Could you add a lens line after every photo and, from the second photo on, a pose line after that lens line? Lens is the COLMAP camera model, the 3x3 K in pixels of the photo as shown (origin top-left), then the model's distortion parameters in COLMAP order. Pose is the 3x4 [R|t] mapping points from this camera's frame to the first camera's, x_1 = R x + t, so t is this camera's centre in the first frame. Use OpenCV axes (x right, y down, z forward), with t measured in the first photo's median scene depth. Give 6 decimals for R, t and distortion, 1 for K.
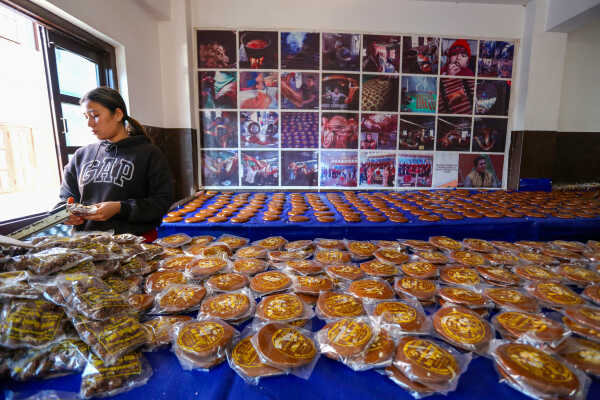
lens RADIAL K [[333.3, 0, 303.5], [0, 333.3, 200.1], [0, 0, 1]] dist [-0.006748, 0.011224]
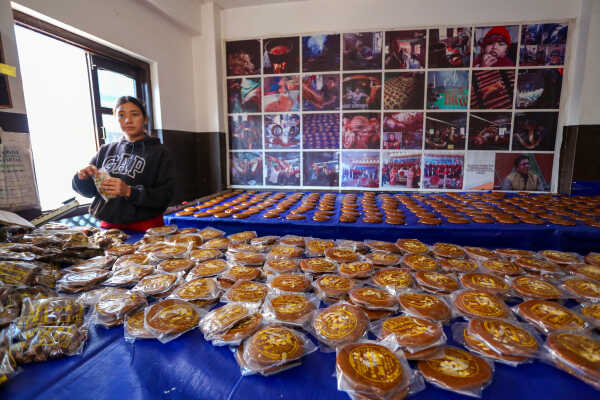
lens RADIAL K [[333.3, 0, 300.0], [0, 333.3, 202.6], [0, 0, 1]] dist [-0.006748, 0.011224]
pose [[0.972595, 0.025395, -0.231114, 0.169672], [-0.024330, 0.999676, 0.007459, 0.001943], [0.231228, -0.001631, 0.972898, -0.005405]]
